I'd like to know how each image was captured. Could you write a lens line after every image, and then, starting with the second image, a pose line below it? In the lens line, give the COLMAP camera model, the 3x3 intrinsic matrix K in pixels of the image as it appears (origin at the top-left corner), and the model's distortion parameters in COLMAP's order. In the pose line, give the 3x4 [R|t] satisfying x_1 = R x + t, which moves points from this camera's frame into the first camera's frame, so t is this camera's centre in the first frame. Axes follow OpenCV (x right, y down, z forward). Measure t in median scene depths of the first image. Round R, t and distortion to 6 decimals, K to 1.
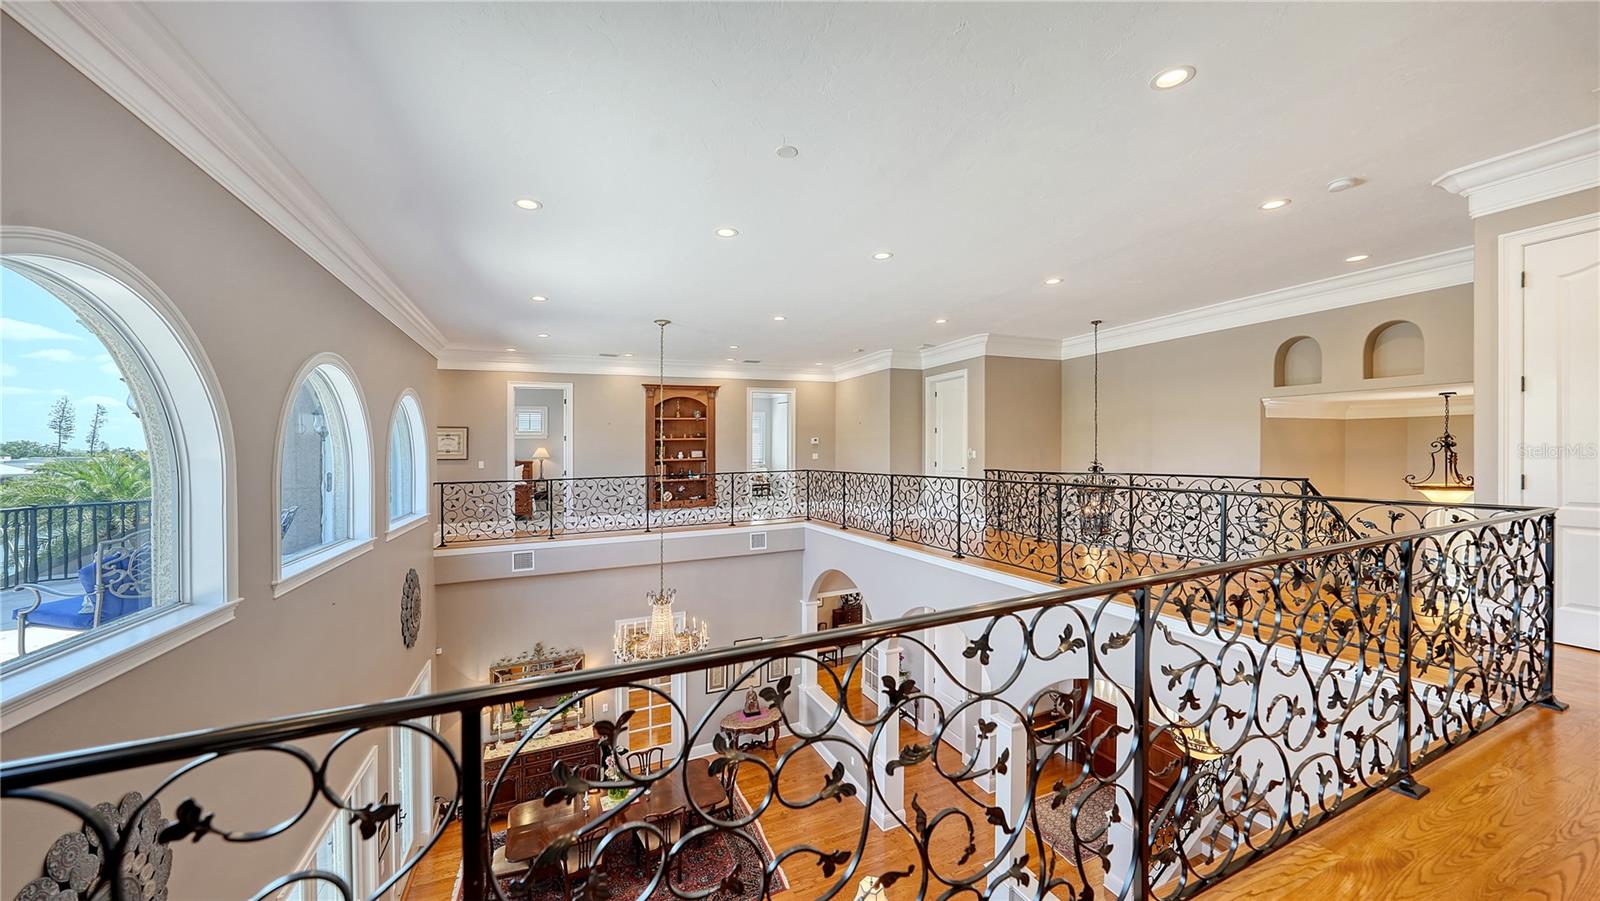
lens RADIAL K [[550.6, 0, 802.6], [0, 550.6, 448.4], [0, 0, 1]] dist [-0.019280, 0.000579]
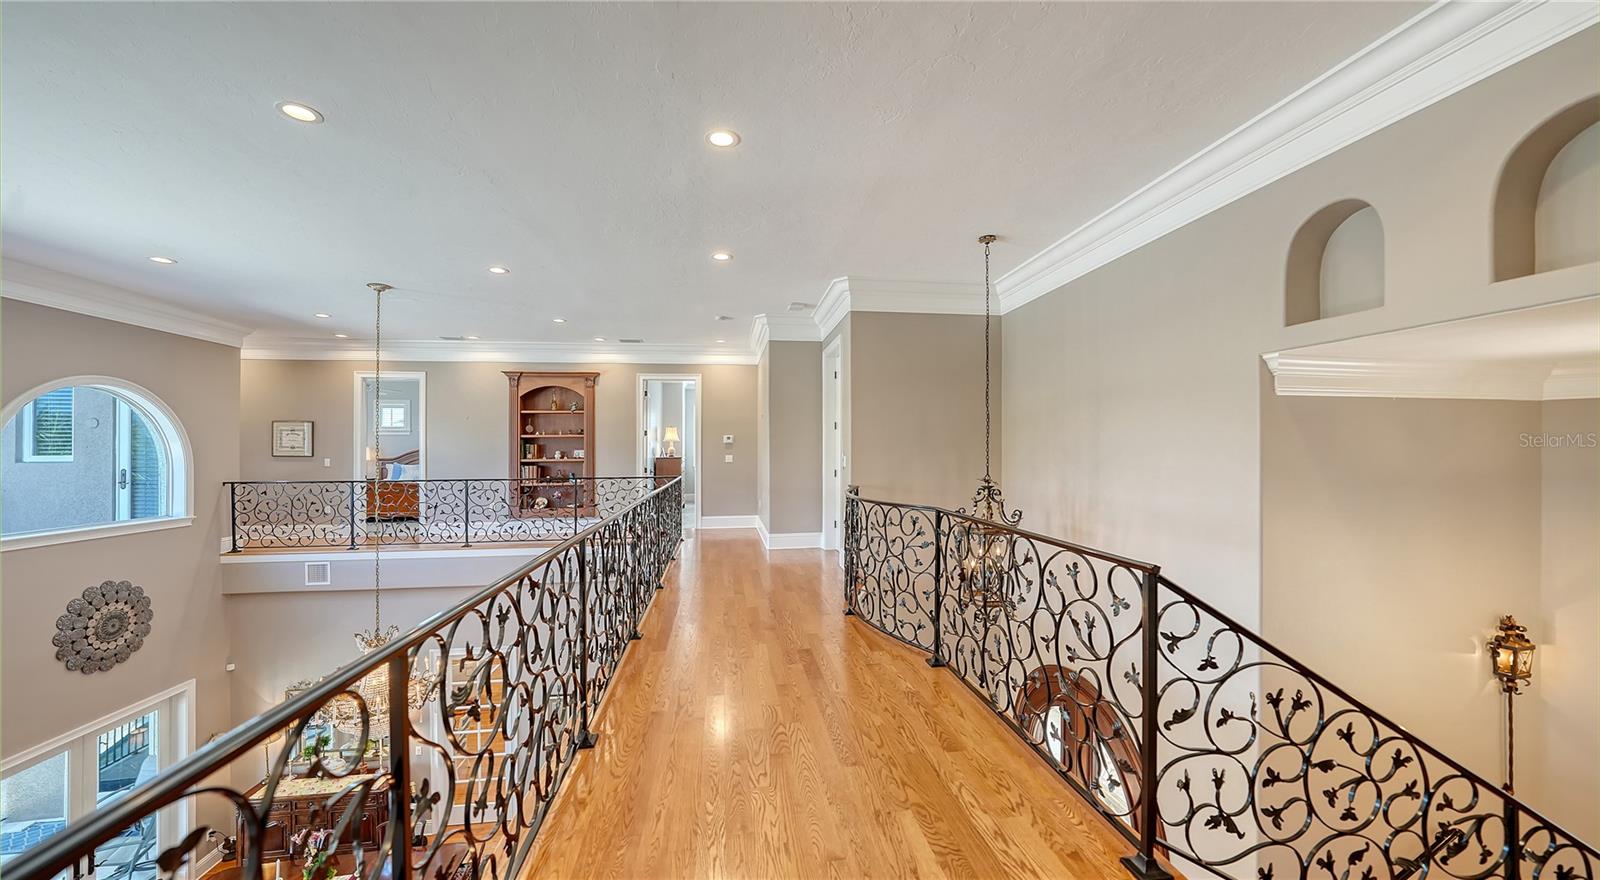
lens RADIAL K [[551.7, 0, 807.9], [0, 551.7, 445.2], [0, 0, 1]] dist [-0.011907, 0.000111]
pose [[0.962127, 0.011213, -0.272372, 0.436127], [-0.011605, 0.999933, 0.000174, -0.008460], [0.272356, 0.002994, 0.962192, 0.331853]]
